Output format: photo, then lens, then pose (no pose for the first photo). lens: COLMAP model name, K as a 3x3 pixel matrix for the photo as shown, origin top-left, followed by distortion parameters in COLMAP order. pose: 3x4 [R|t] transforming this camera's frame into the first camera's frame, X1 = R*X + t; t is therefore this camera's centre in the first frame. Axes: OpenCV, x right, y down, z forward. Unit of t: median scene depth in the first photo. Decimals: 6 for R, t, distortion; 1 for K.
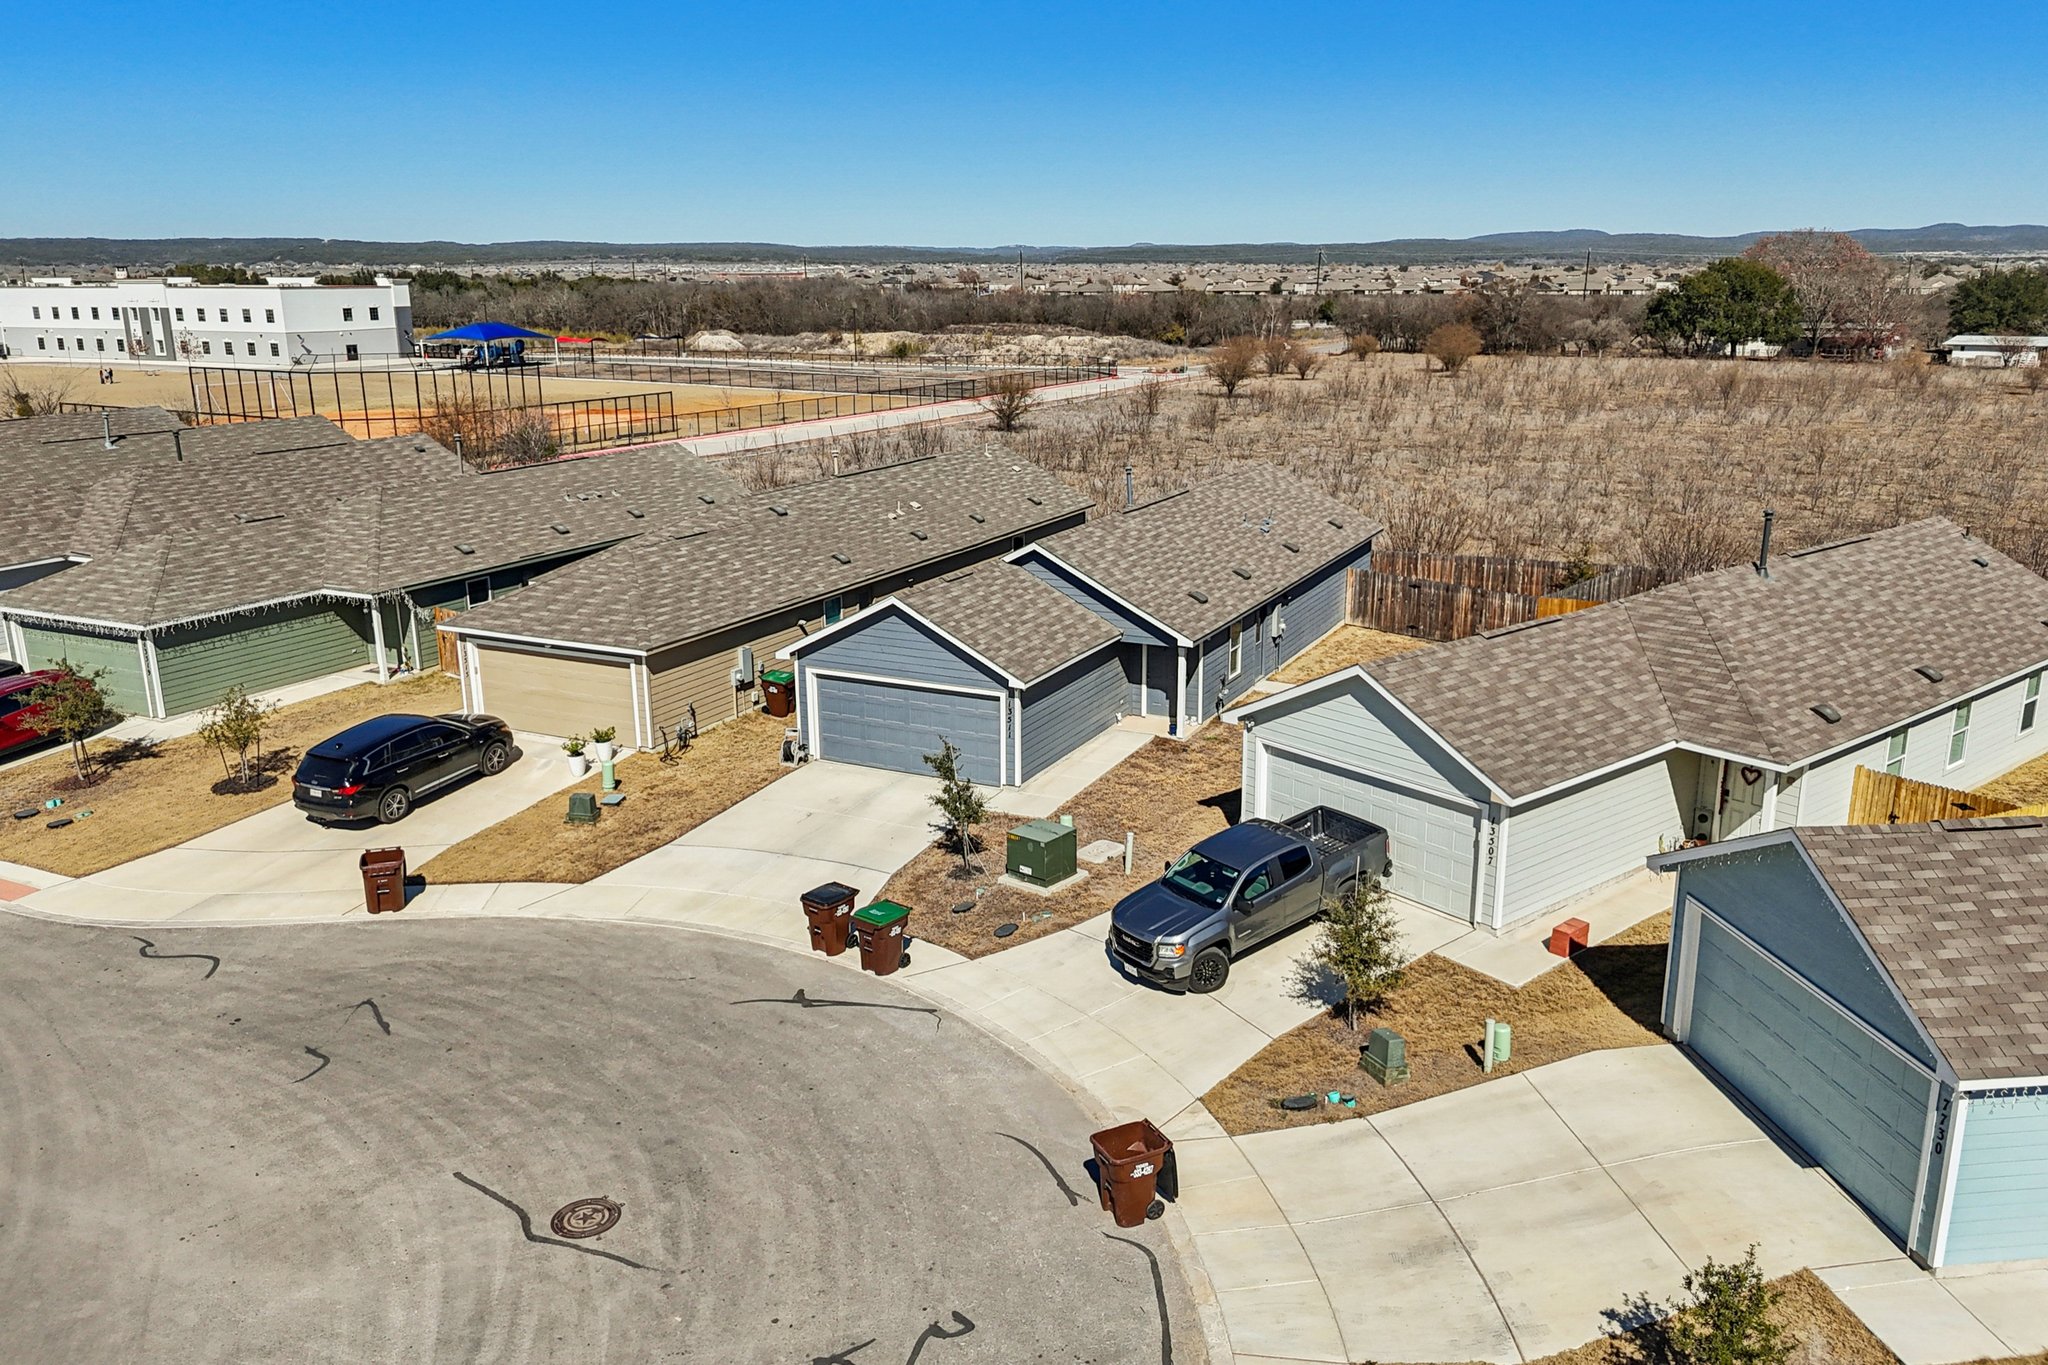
lens RADIAL K [[1512.2, 0, 1024.0], [0, 1512.2, 682.5], [0, 0, 1]] dist [0.091115, -0.106935]
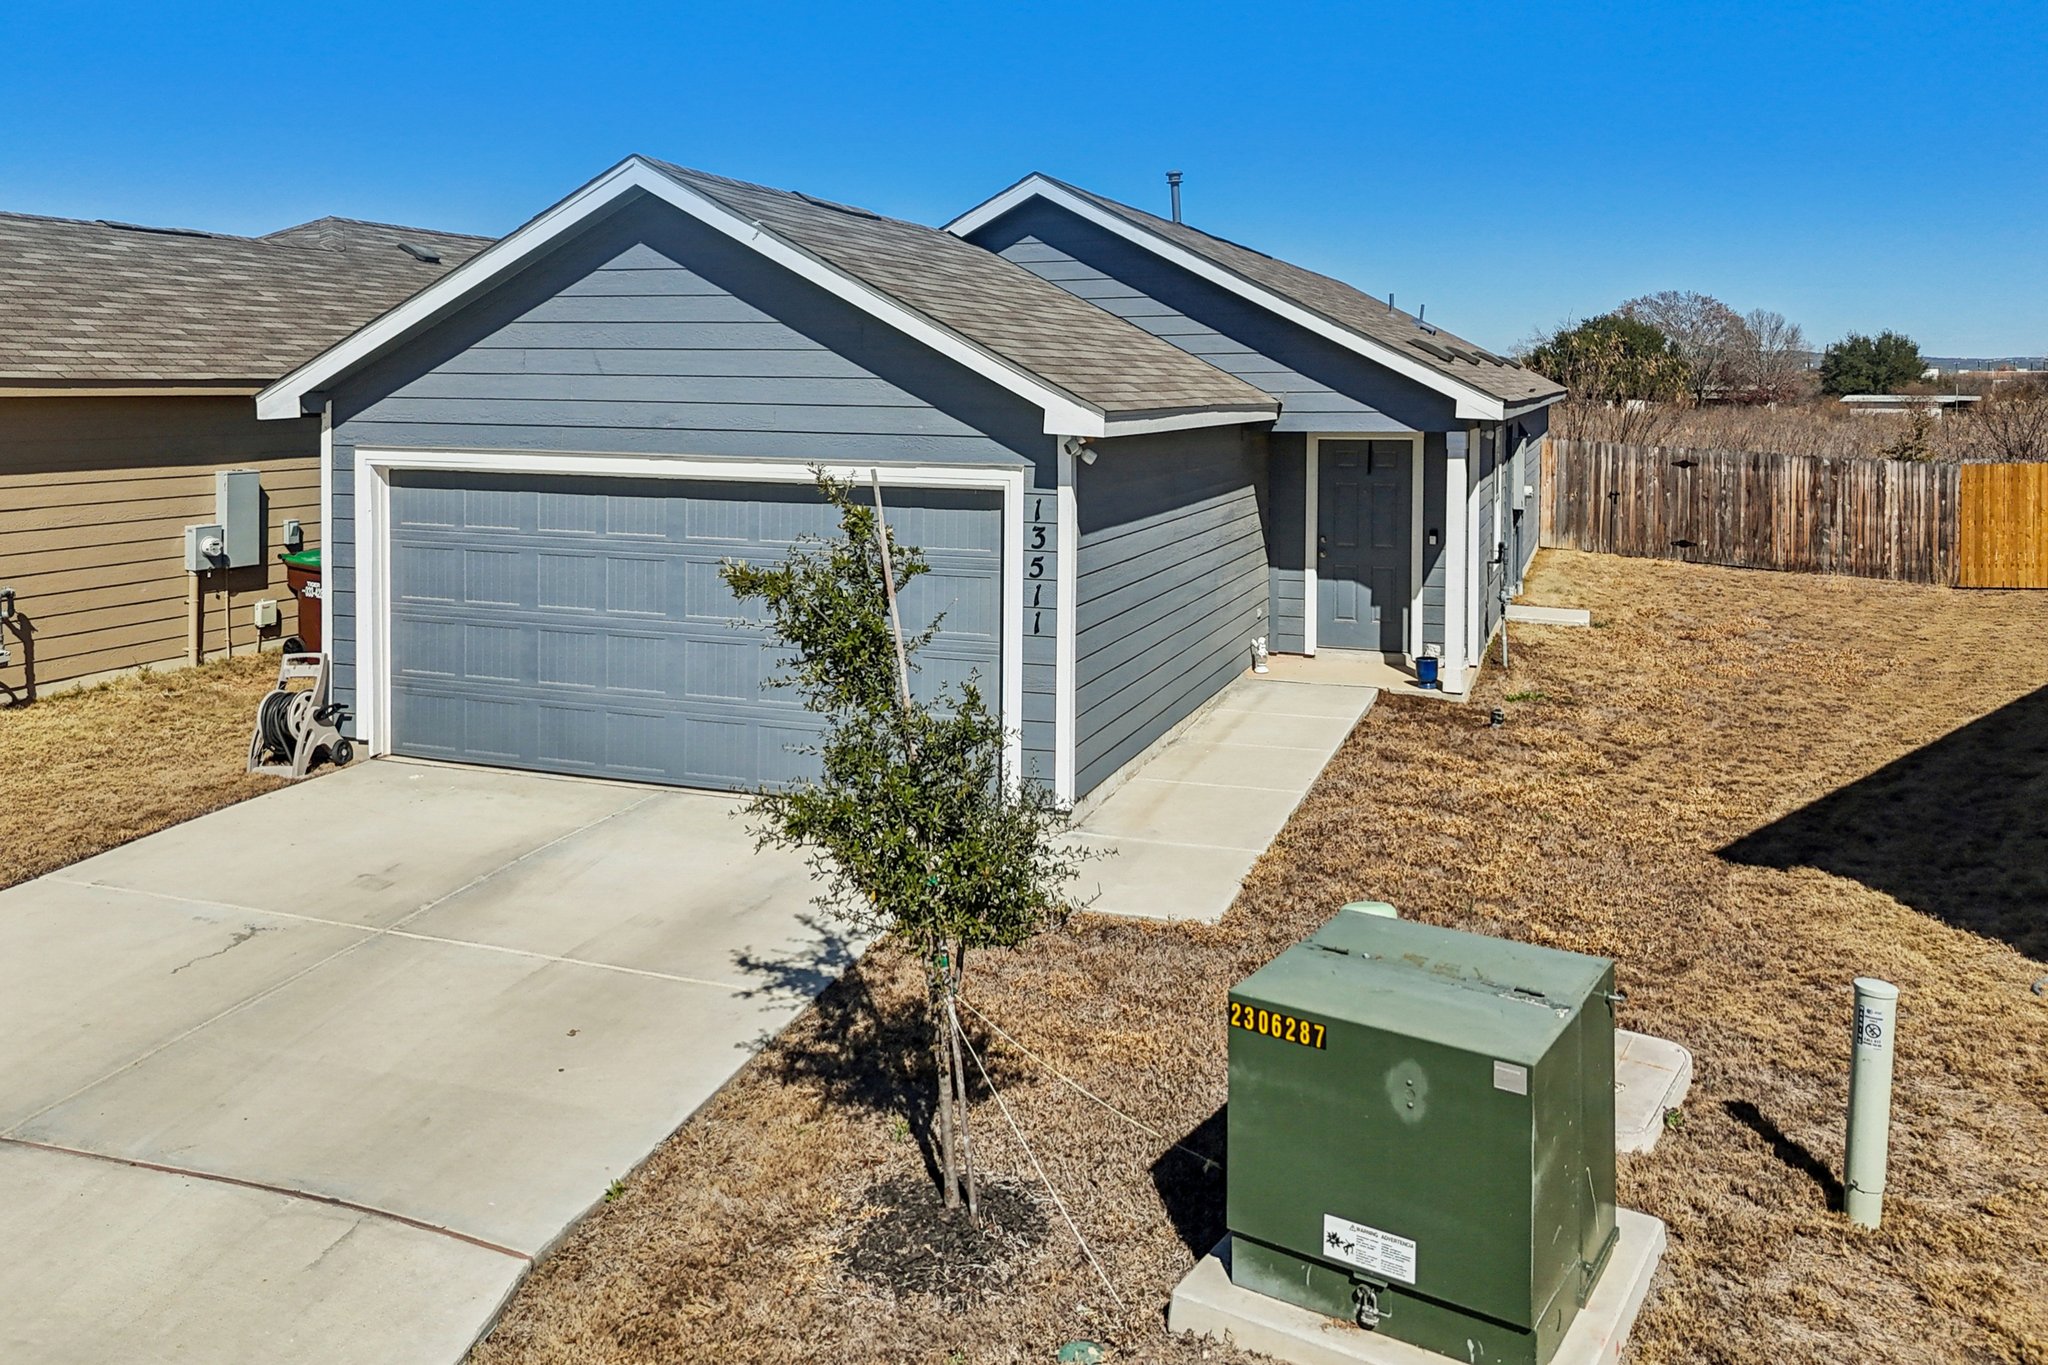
lens RADIAL K [[1591.7, 0, 1003.8], [0, 1591.7, 417.7], [0, 0, 1]] dist [0.016659, 0.001956]
pose [[0.994863, 0.008513, 0.100871, -0.042865], [0.015500, 0.971897, -0.234895, 0.062563], [-0.100036, 0.235252, 0.966773, 0.655266]]
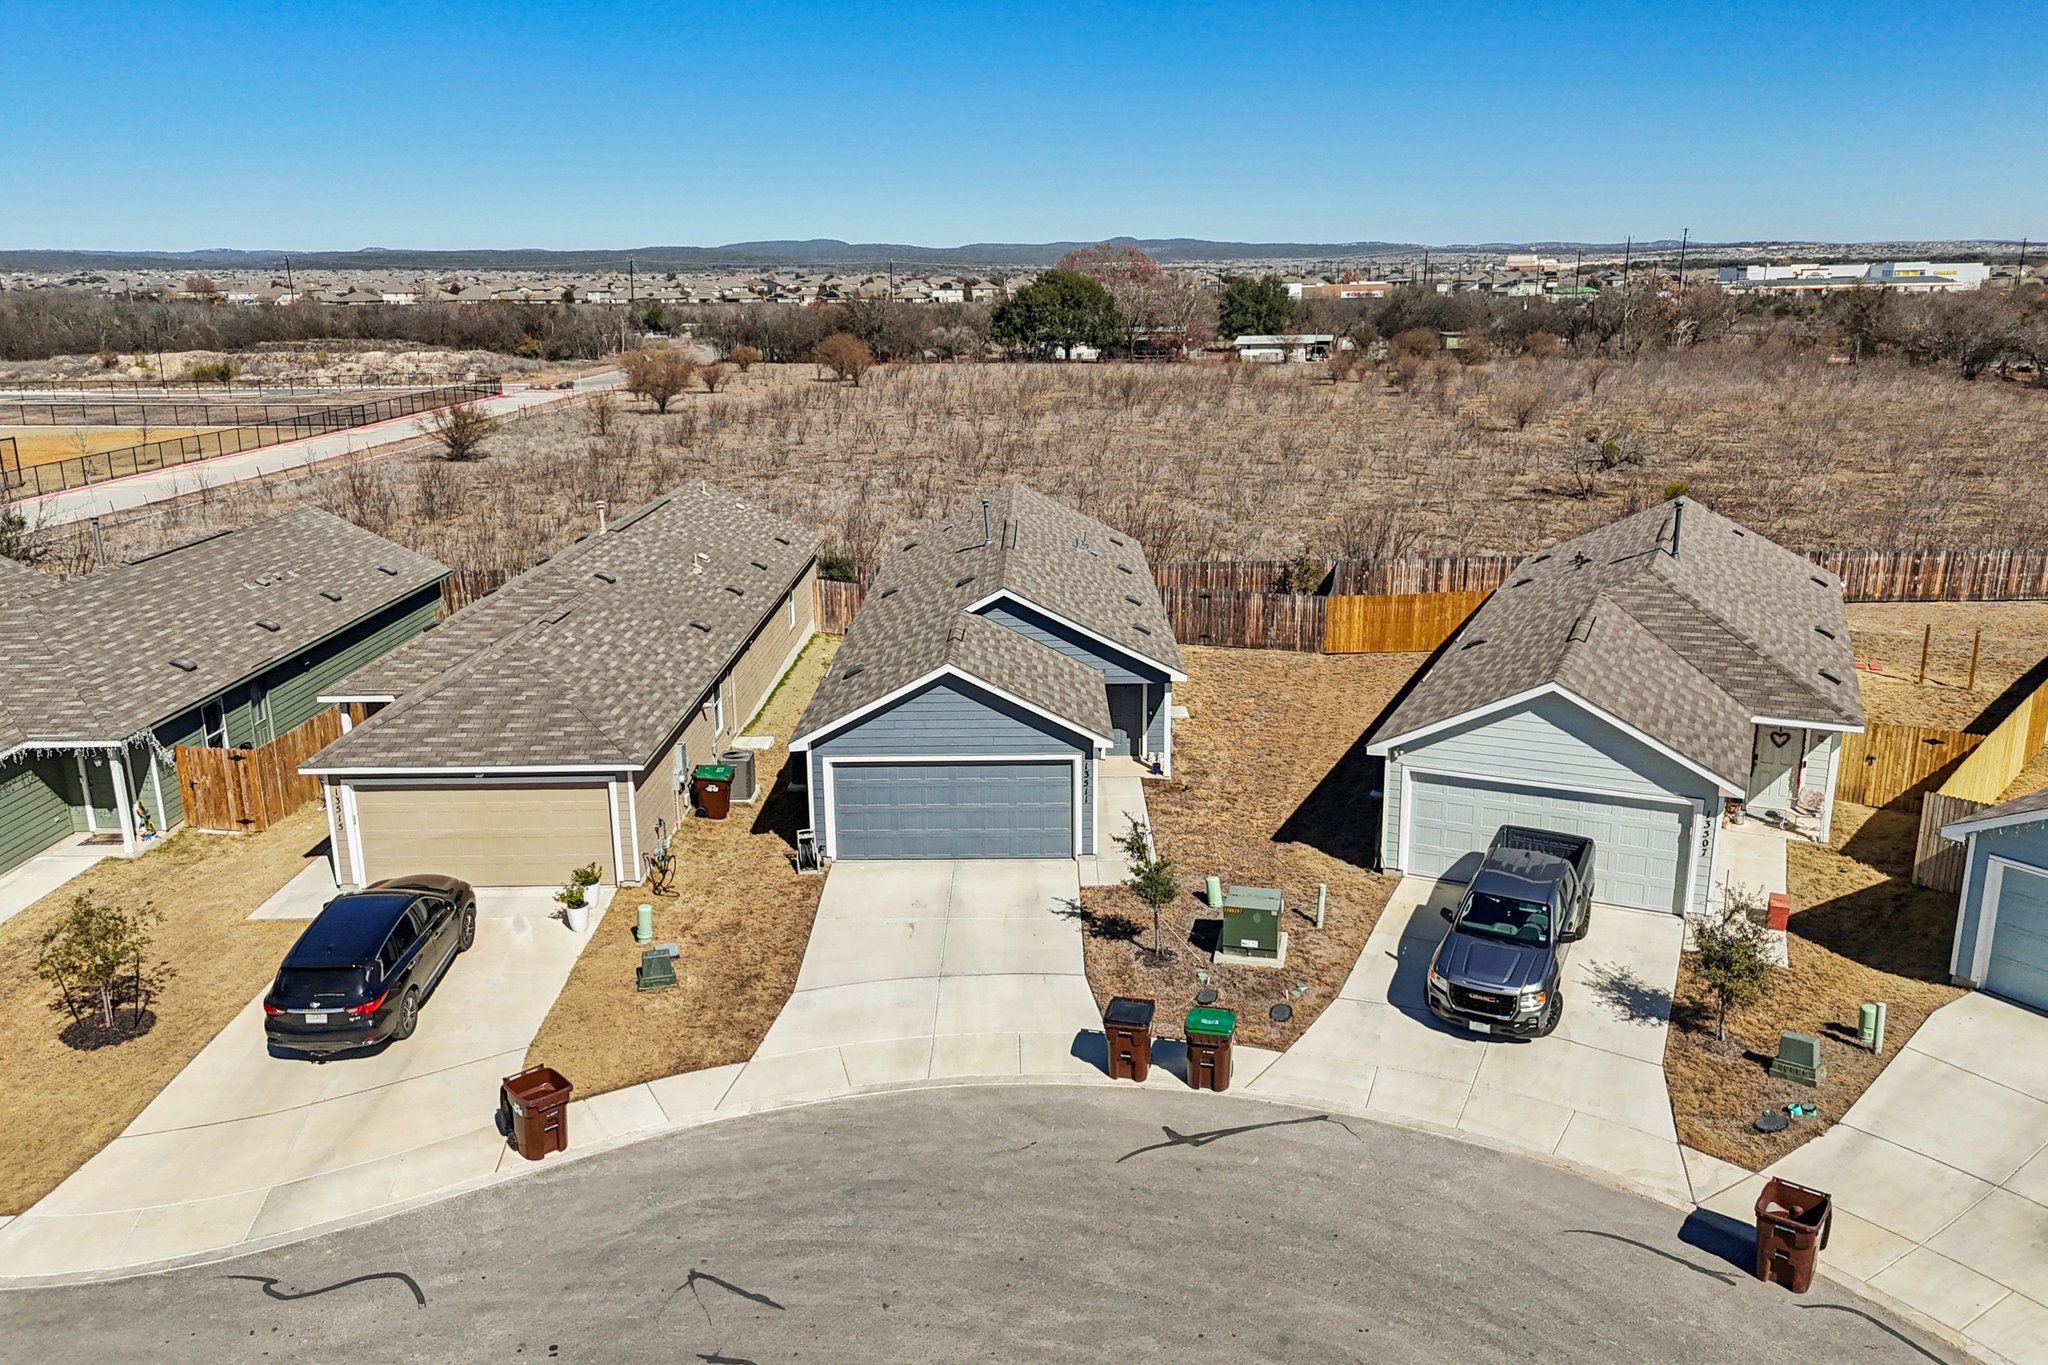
lens RADIAL K [[1531.2, 0, 998.4], [0, 1531.2, 685.7], [0, 0, 1]] dist [0.085567, -0.113707]
pose [[0.903354, -0.117241, 0.412560, -0.402509], [0.119531, 0.992622, 0.020353, -0.055304], [-0.411902, 0.030927, 0.910703, 0.162455]]
